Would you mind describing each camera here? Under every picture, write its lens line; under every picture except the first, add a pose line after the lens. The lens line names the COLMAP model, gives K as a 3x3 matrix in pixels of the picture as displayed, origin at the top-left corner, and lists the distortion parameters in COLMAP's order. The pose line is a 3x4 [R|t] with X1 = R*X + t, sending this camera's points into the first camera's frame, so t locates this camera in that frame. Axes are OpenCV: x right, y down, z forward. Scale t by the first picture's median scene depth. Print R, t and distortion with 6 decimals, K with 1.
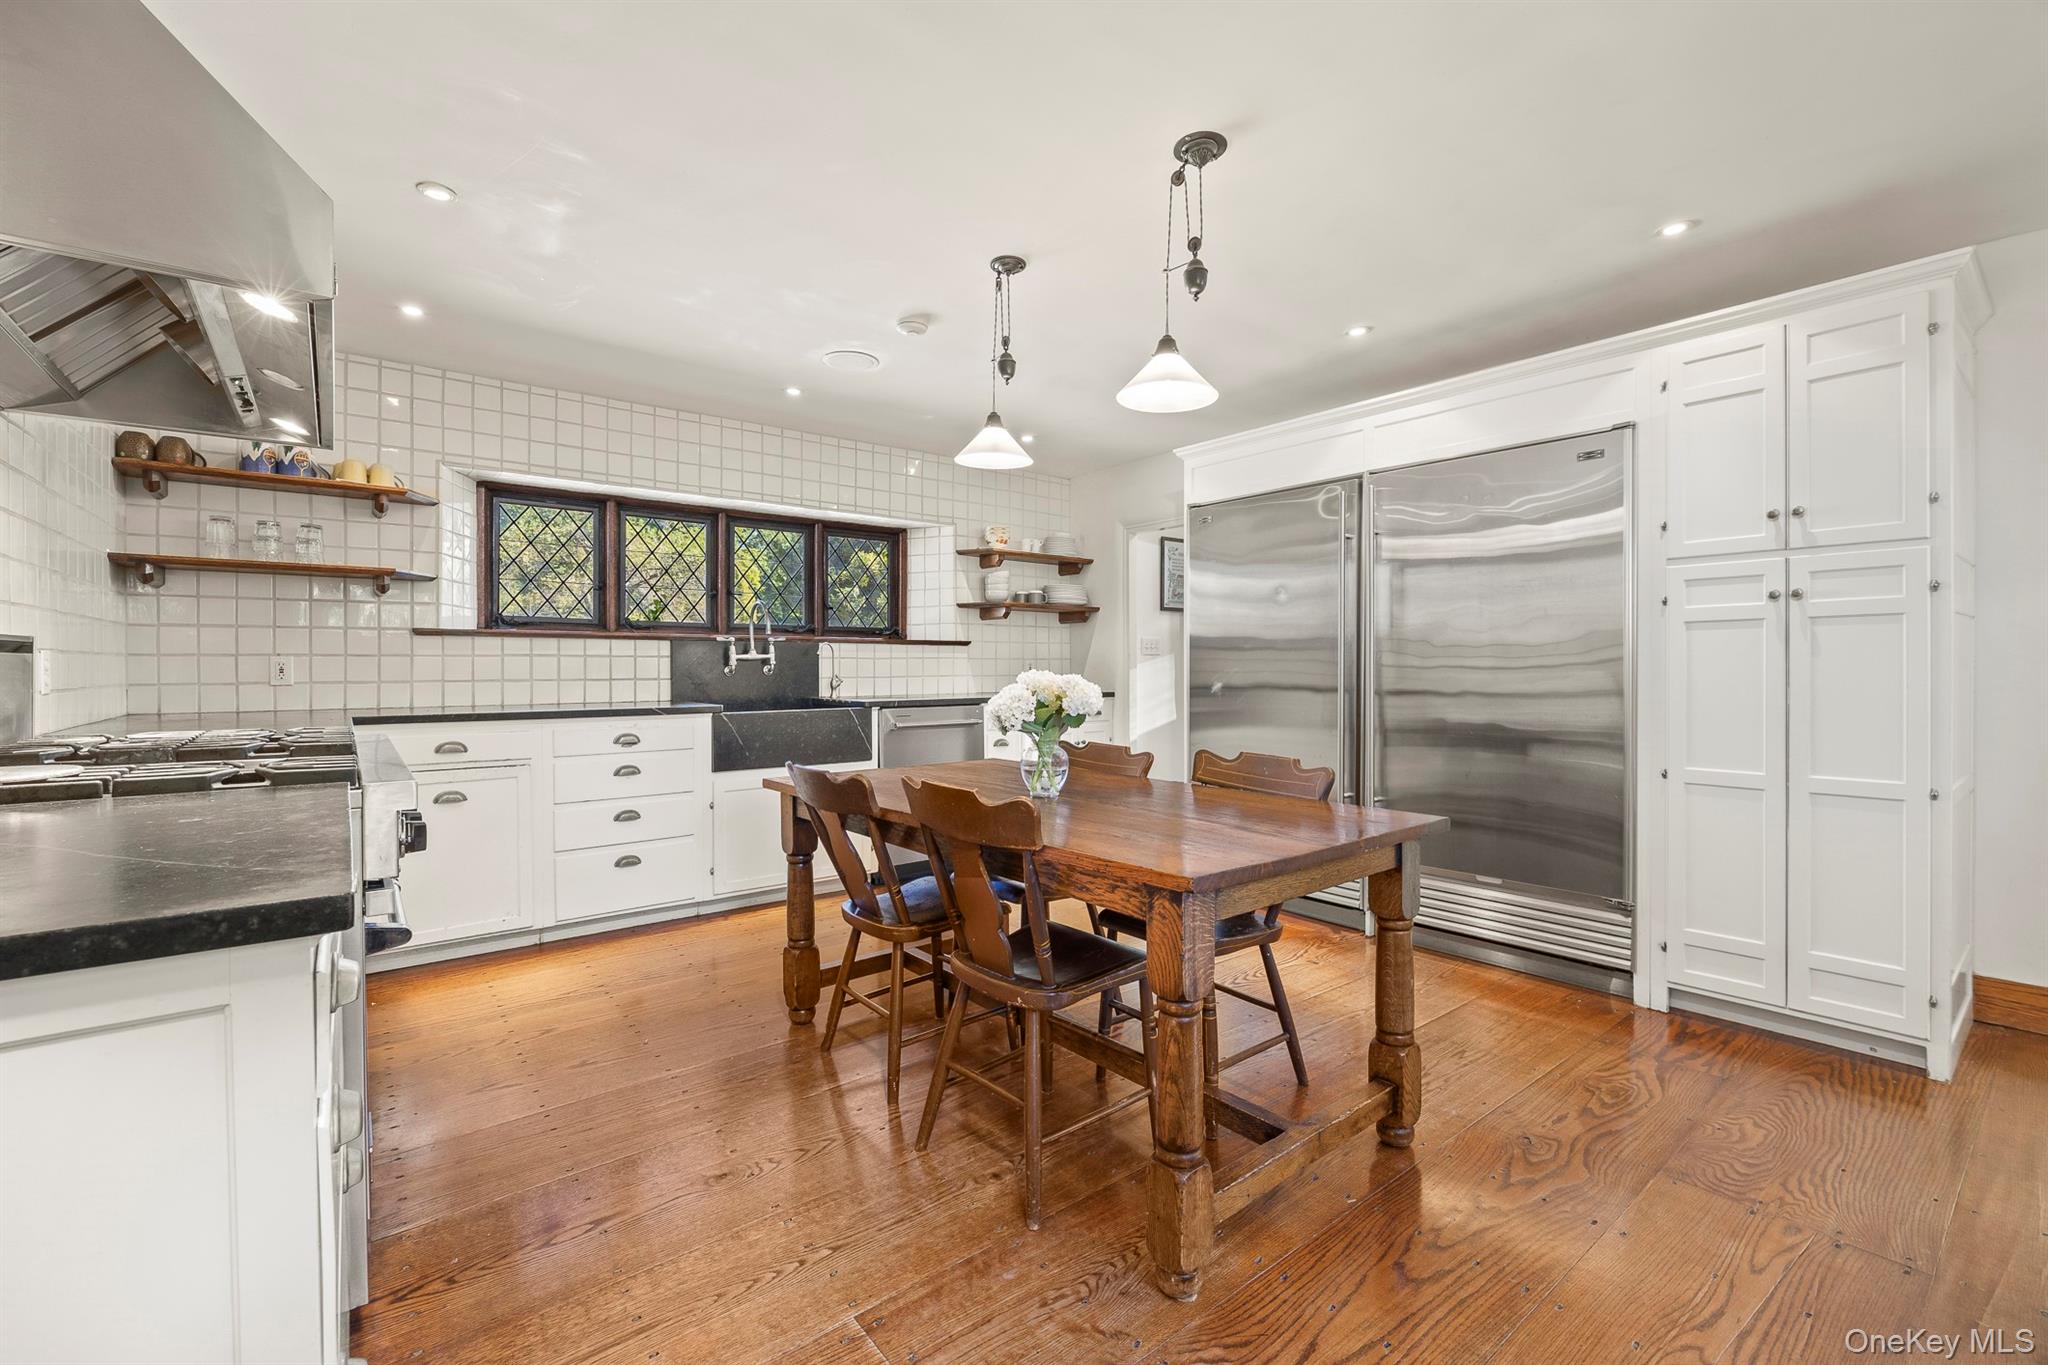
lens RADIAL K [[876.4, 0, 1030.8], [0, 876.4, 673.4], [0, 0, 1]] dist [0.001315, -0.000128]
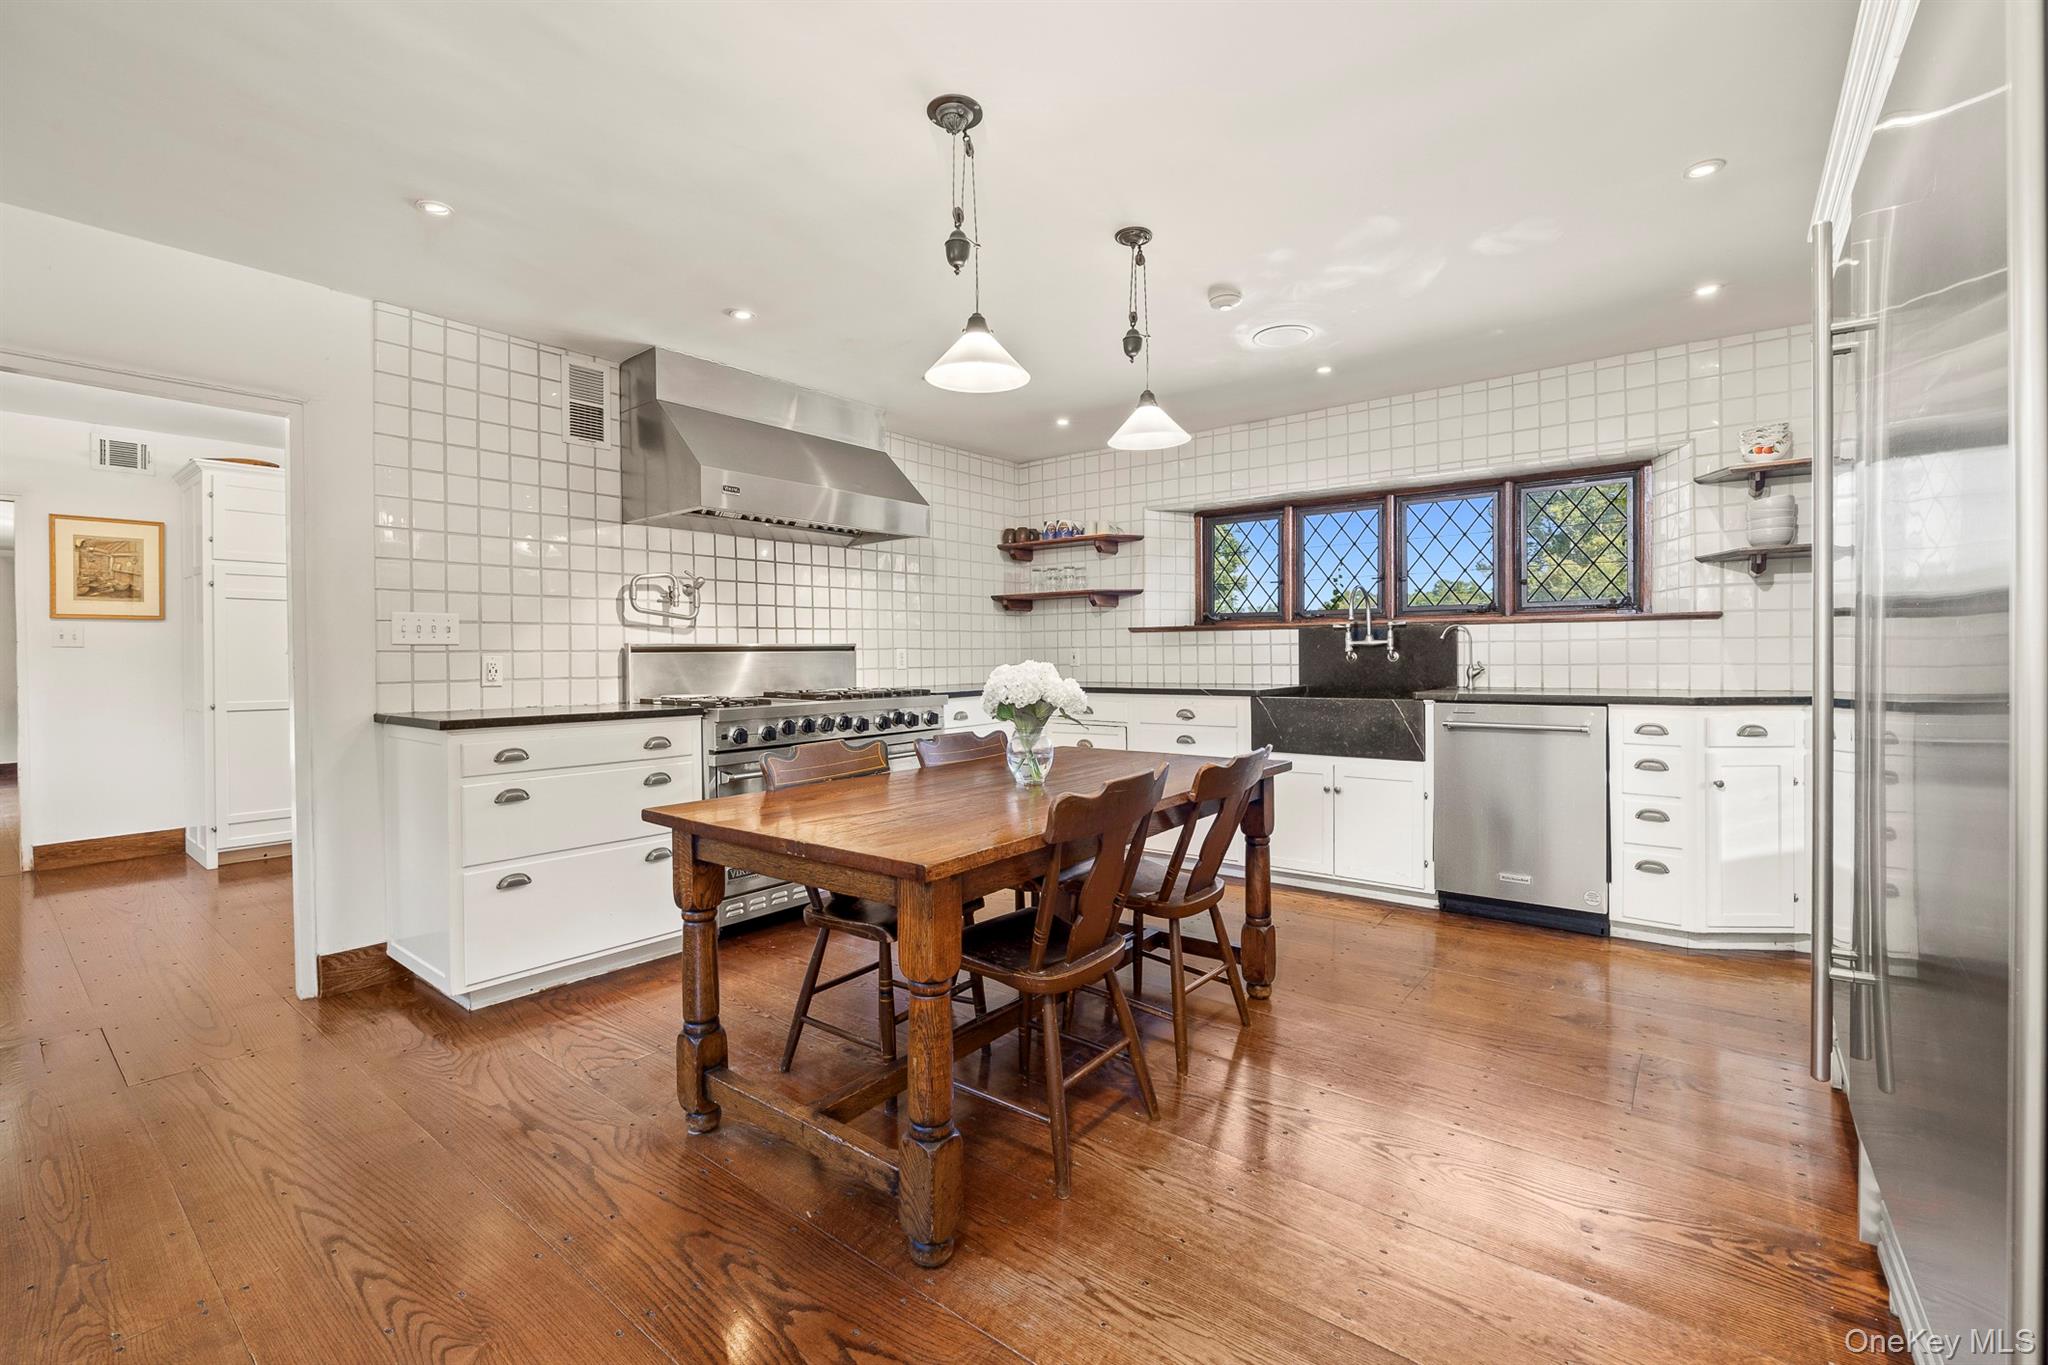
lens RADIAL K [[876.4, 0, 1030.5], [0, 876.4, 669.7], [0, 0, 1]] dist [0.001315, -0.000128]
pose [[0.239926, 0.016367, -0.970653, 0.562479], [0.002094, 0.999847, 0.017377, -0.007054], [0.970789, -0.006202, 0.239855, 0.424046]]
